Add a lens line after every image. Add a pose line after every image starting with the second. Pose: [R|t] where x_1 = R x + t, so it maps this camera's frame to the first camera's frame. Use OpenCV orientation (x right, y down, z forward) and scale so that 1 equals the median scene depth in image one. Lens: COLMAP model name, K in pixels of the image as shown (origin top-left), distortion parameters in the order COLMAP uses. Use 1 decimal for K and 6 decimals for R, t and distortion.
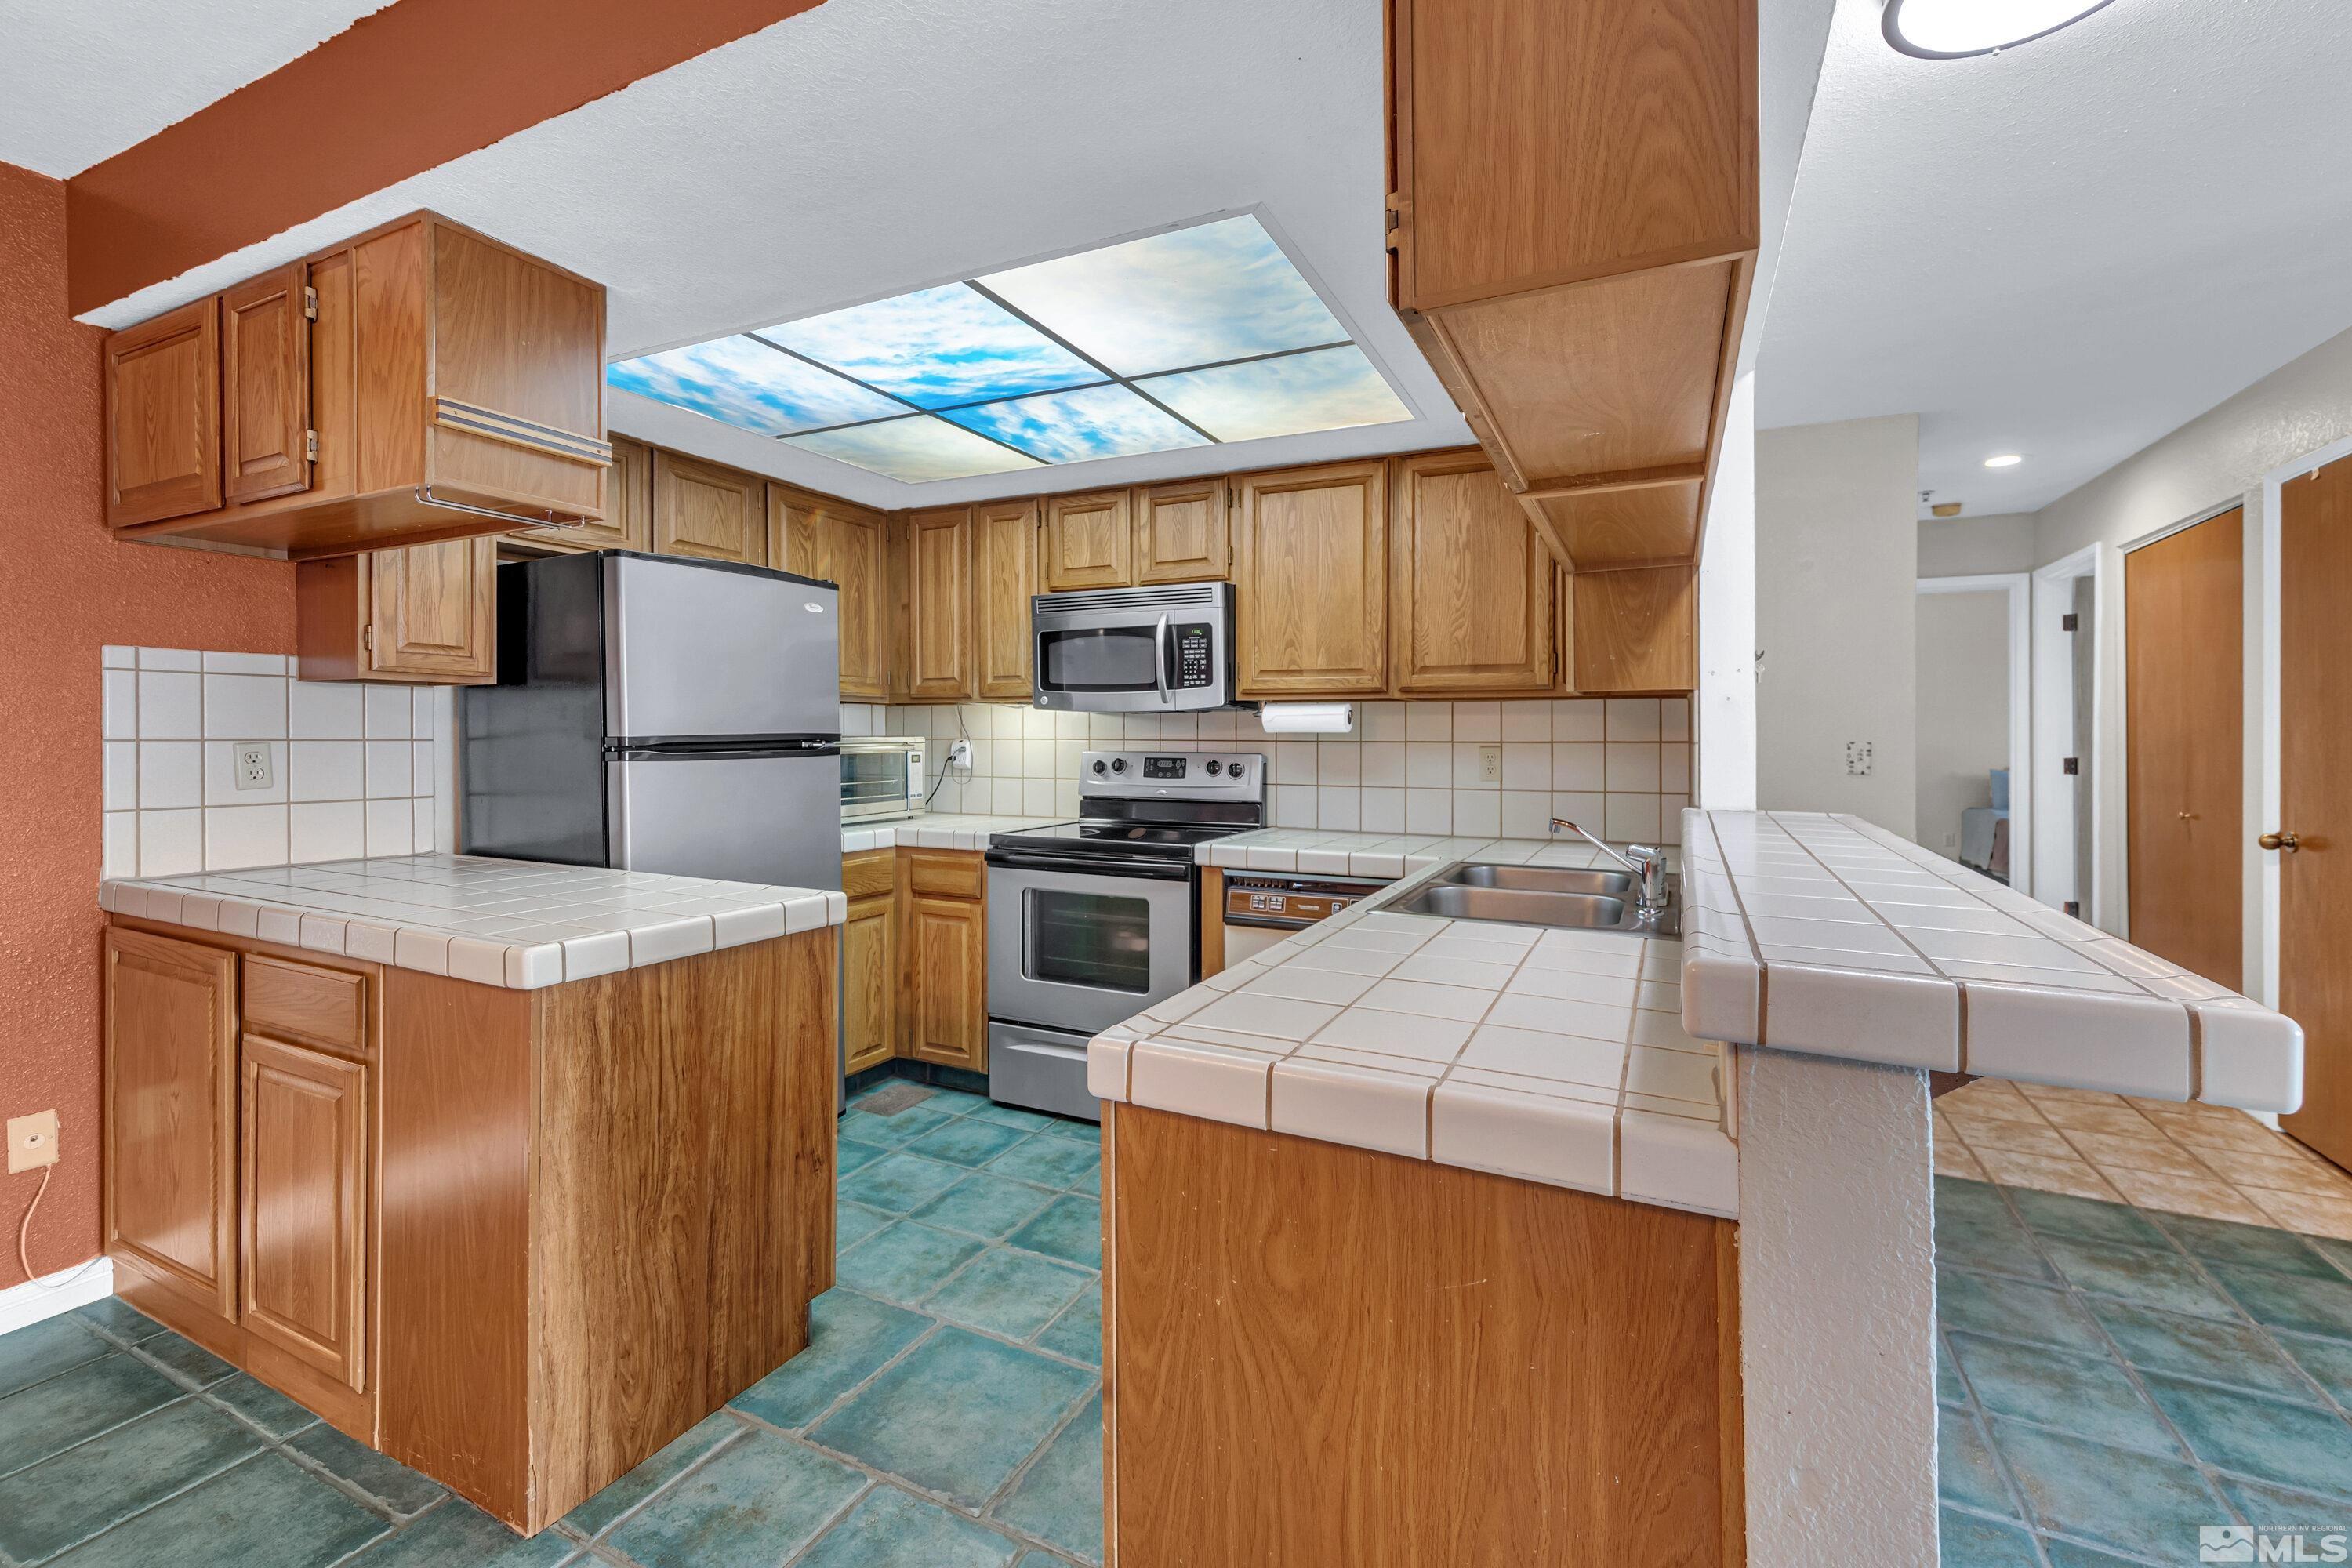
lens RADIAL K [[989.5, 0, 1191.8], [0, 989.5, 743.4], [0, 0, 1]] dist [0.001779, 0.000158]
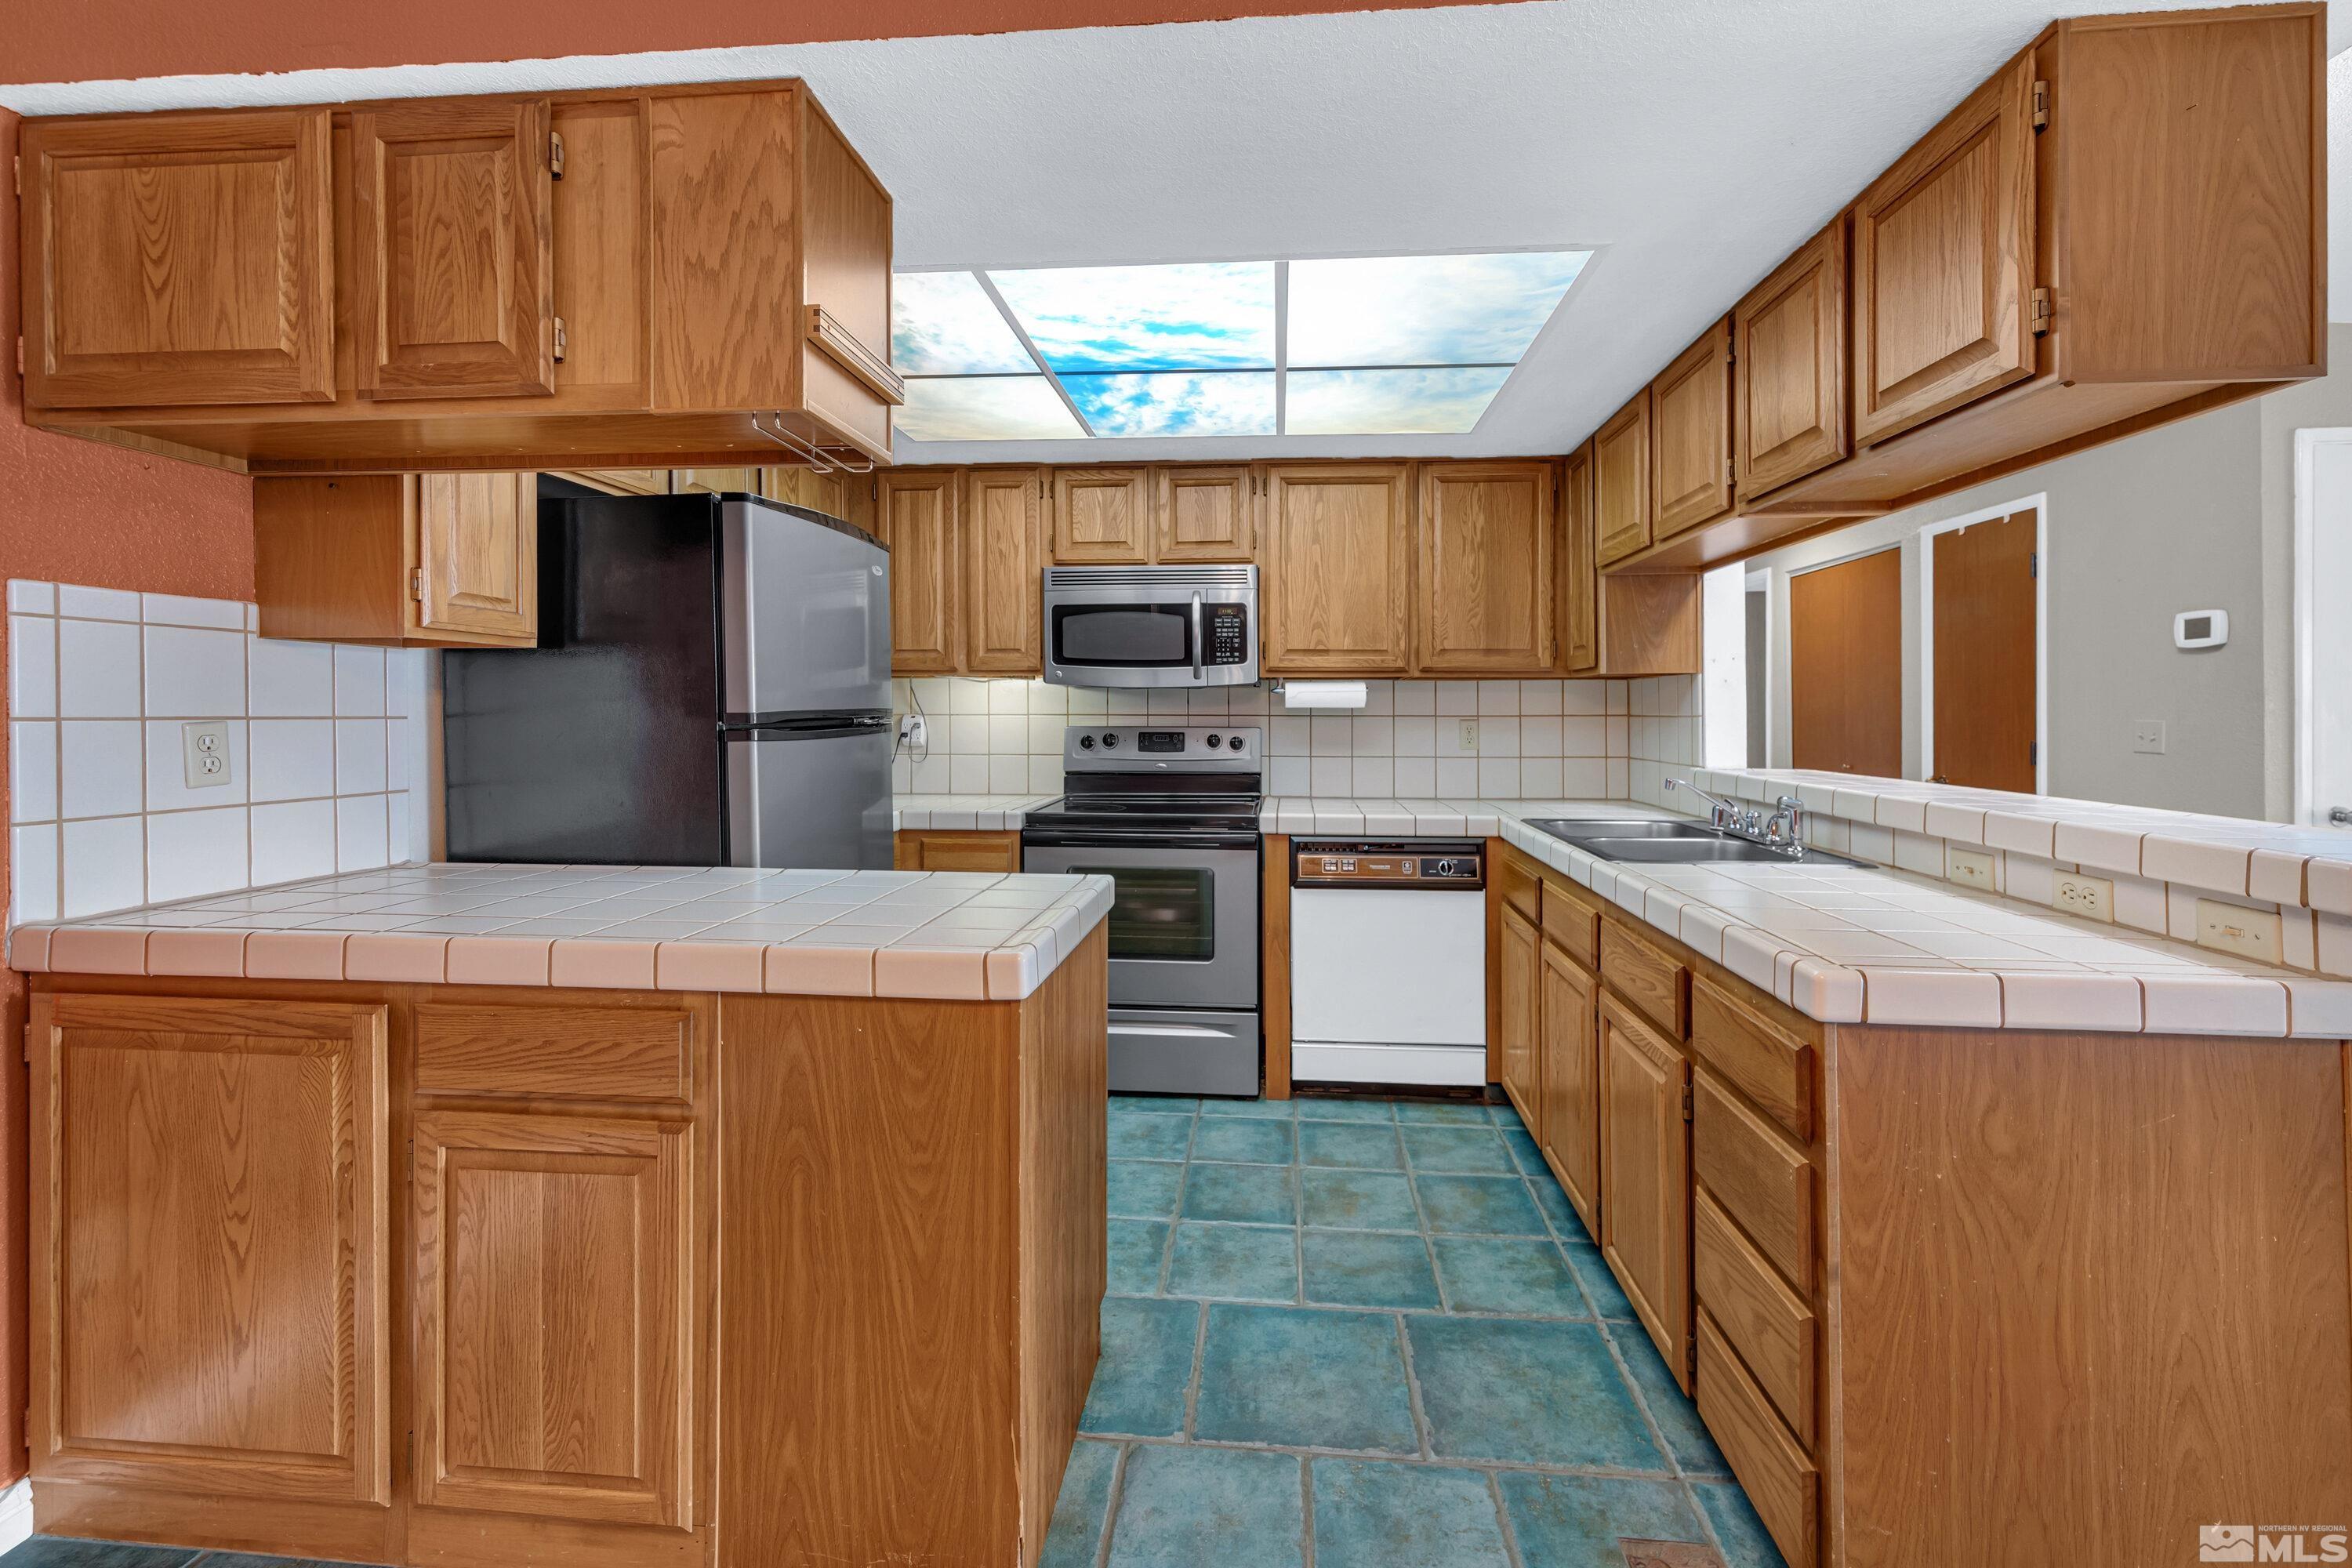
lens RADIAL K [[957.2, 0, 1191.3], [0, 957.2, 718.5], [0, 0, 1]] dist [0.002887, -0.000015]
pose [[0.935844, -0.004149, 0.352390, -0.513943], [0.003916, 0.999991, 0.001374, -0.001453], [-0.352393, 0.000094, 0.935852, 0.090866]]
